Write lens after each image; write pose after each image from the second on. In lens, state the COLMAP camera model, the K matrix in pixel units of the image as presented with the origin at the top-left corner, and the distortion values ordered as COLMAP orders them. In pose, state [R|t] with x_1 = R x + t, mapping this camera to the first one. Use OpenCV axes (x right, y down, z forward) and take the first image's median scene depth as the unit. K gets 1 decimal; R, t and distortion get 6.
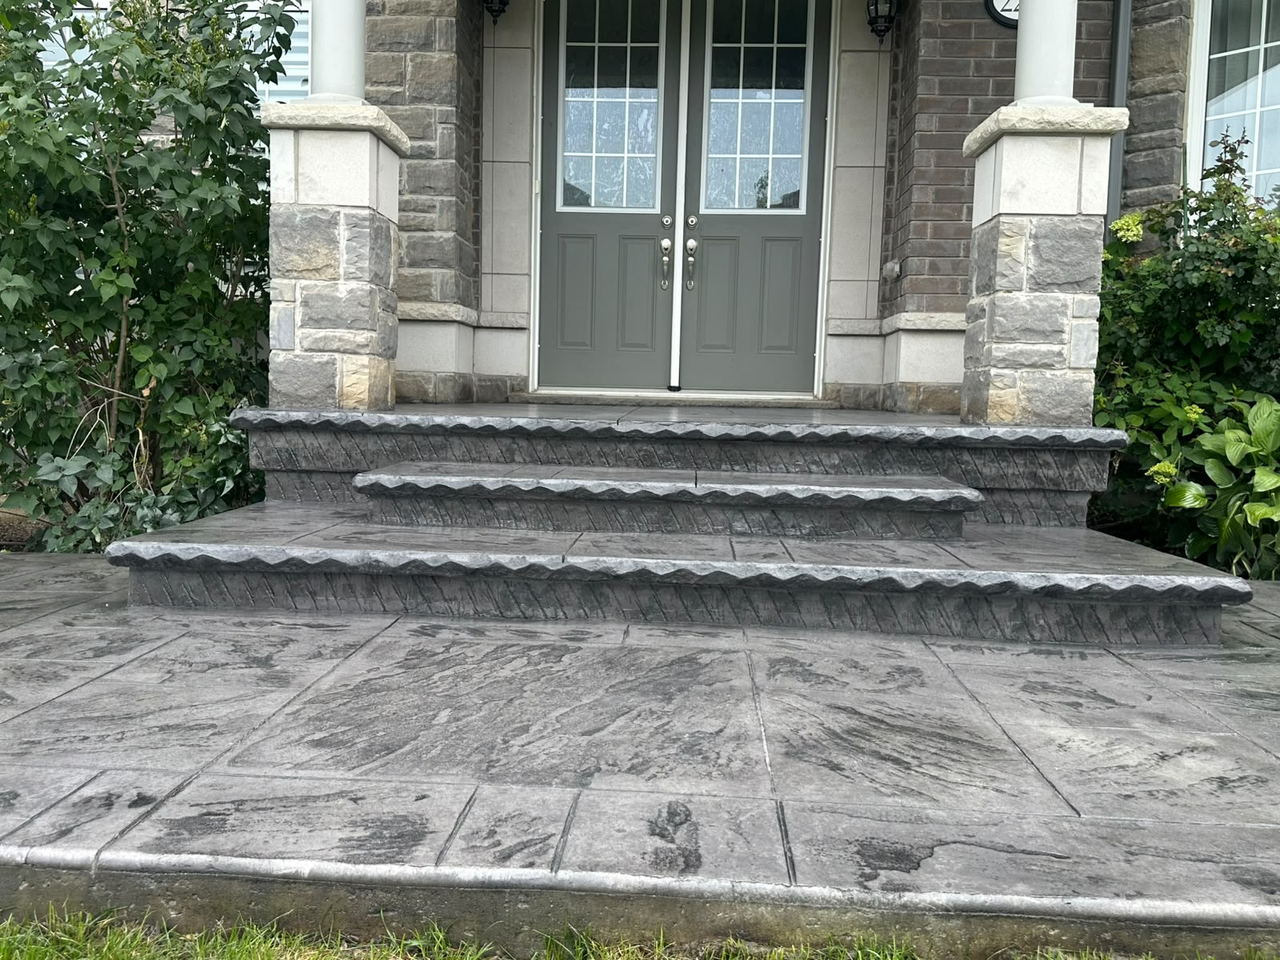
lens RADIAL K [[1057.7, 0, 628.2], [0, 1057.7, 469.9], [0, 0, 1]] dist [0.101091, -0.149062]
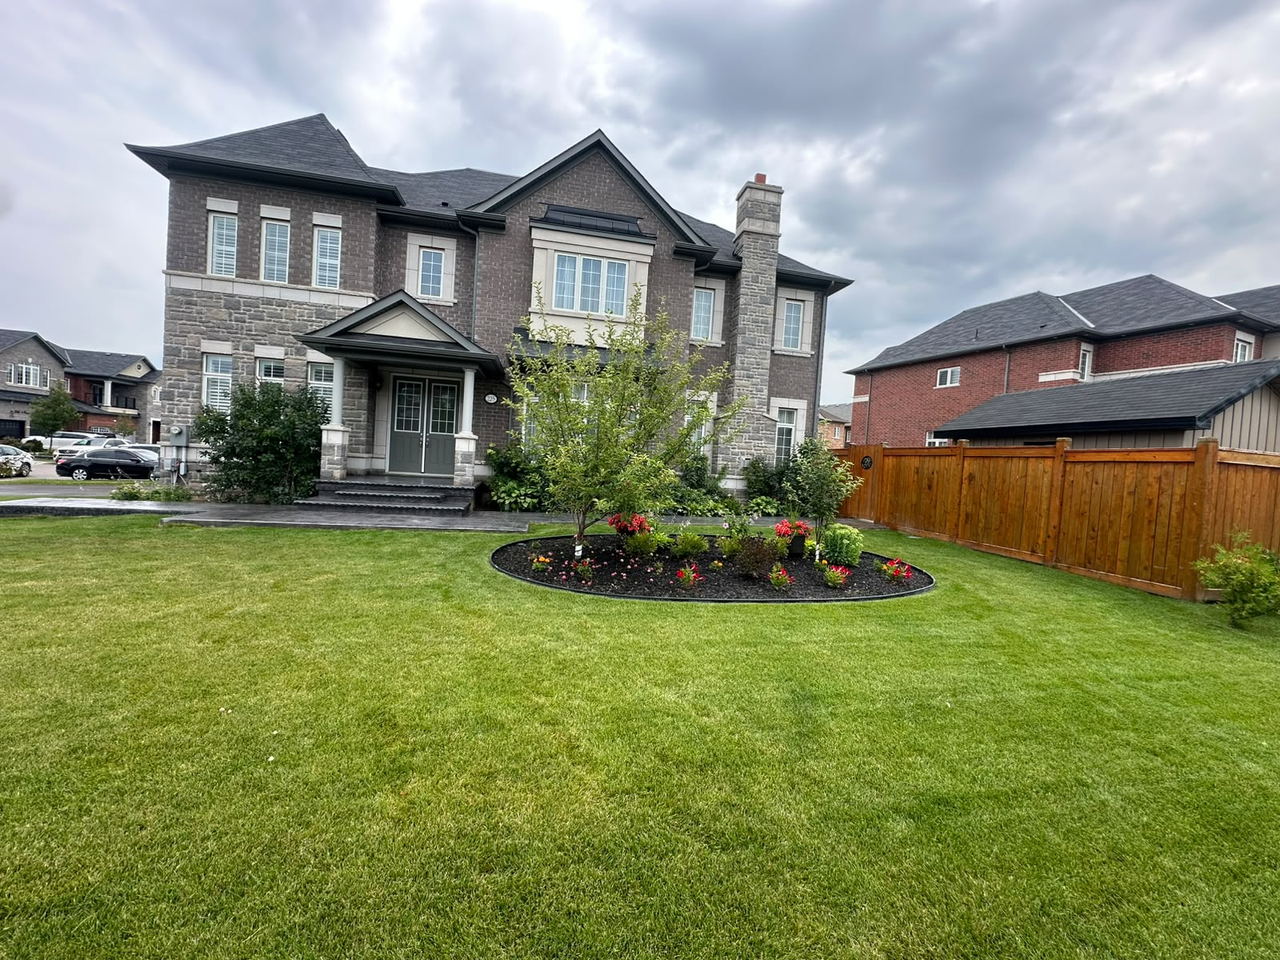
lens RADIAL K [[517.7, 0, 637.4], [0, 517.7, 478.4], [0, 0, 1]] dist [-0.004388, 0.000802]
pose [[0.971876, 0.026427, 0.234006, 0.663354], [-0.020542, 0.999409, -0.027553, -0.021831], [-0.234596, 0.021971, 0.971845, -2.079648]]
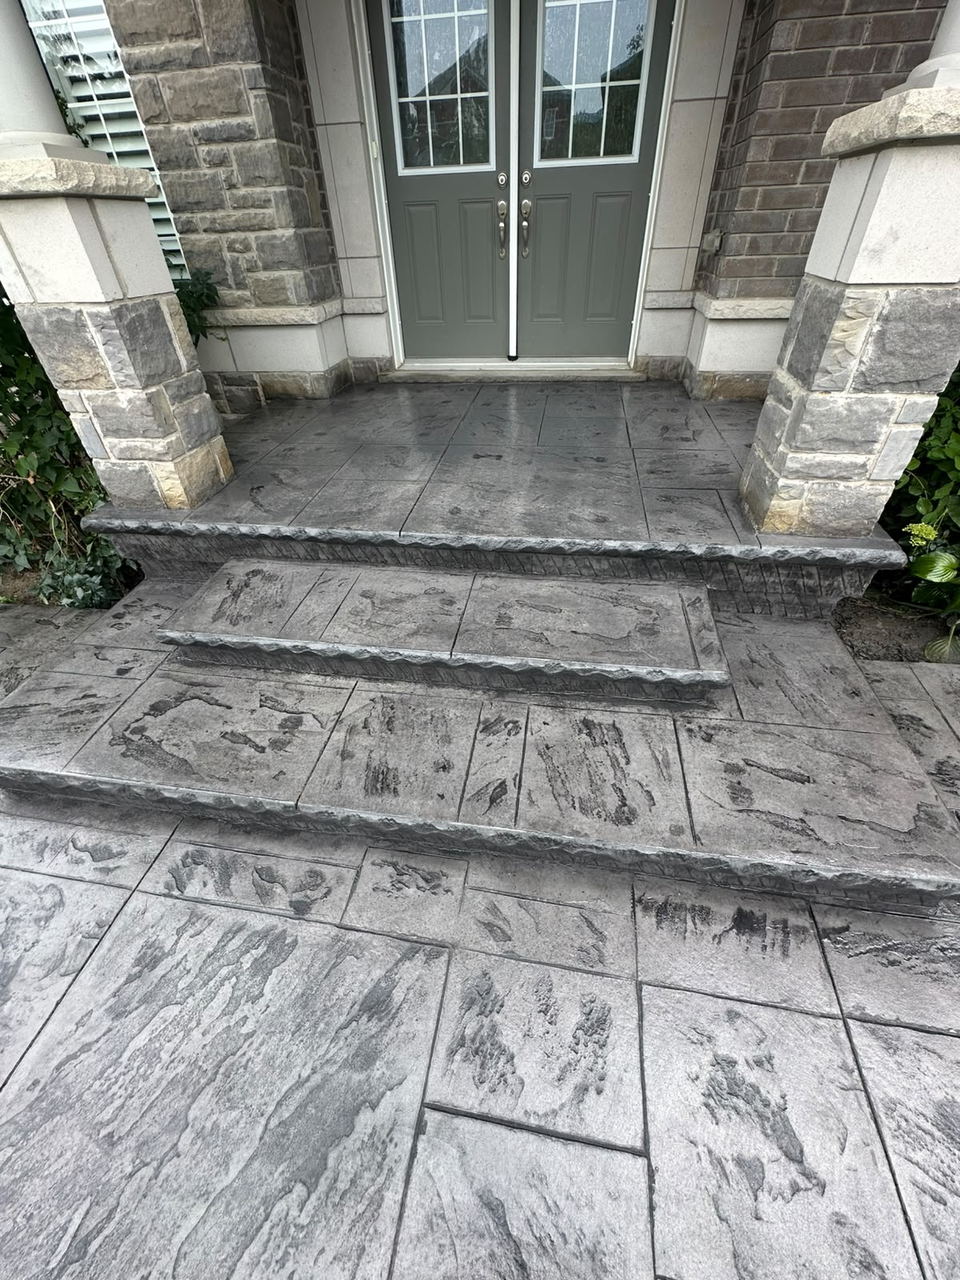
lens RADIAL K [[517.7, 0, 479.0], [0, 517.7, 642.2], [0, 0, 1]] dist [-0.004388, 0.000802]
pose [[0.993301, 0.018819, -0.114011, 0.131795], [0.050414, 0.817223, 0.574113, -0.253165], [0.103977, -0.576015, 0.810799, 0.524541]]
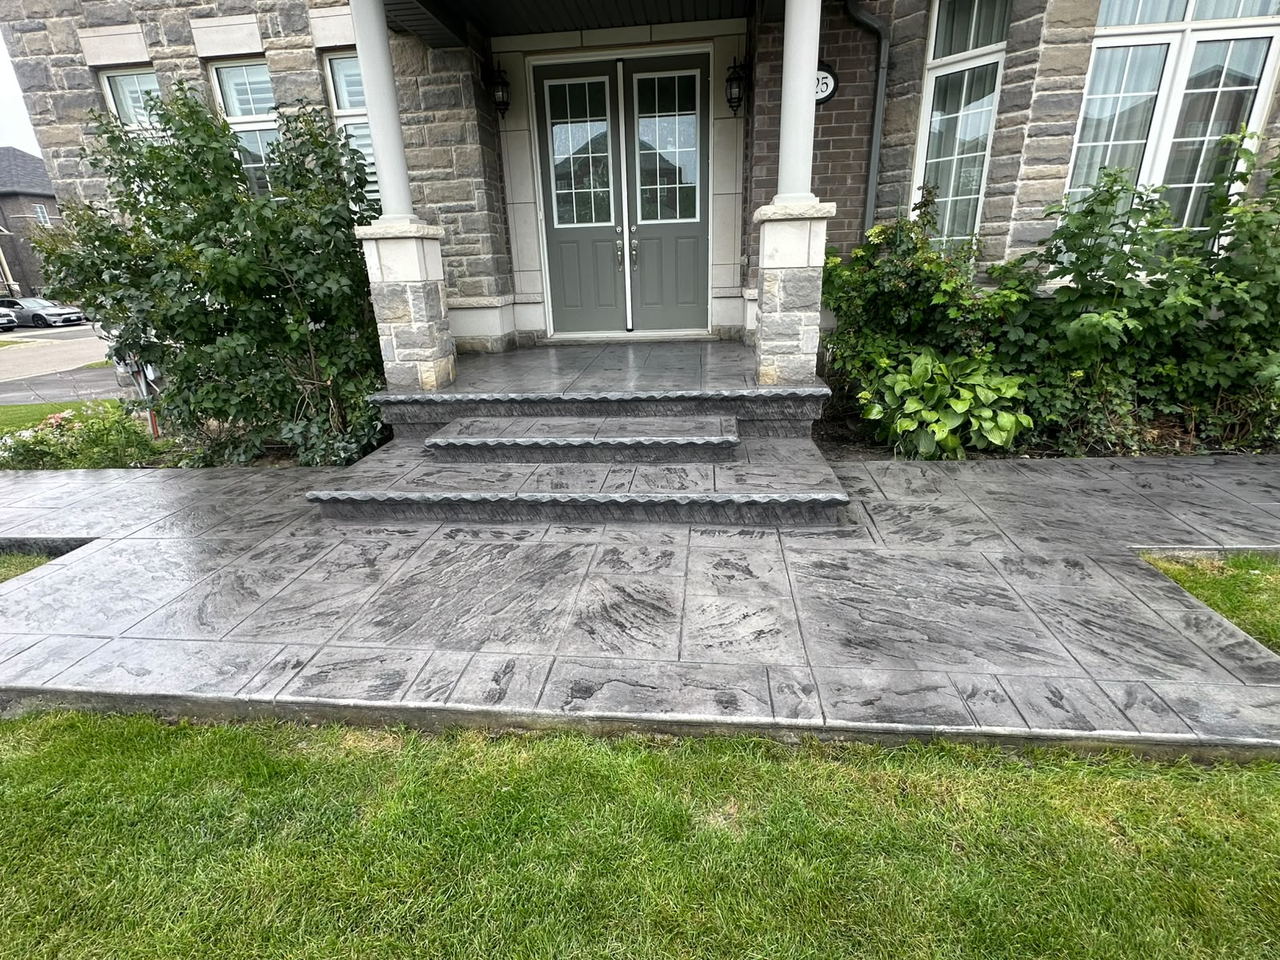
lens RADIAL K [[609.5, 0, 636.0], [0, 609.5, 481.6], [0, 0, 1]] dist [-0.001201, 0.000982]
pose [[0.996868, -0.038710, -0.068962, 0.189250], [0.056422, 0.959155, 0.277199, -0.190525], [0.055414, -0.280222, 0.958335, -0.081125]]
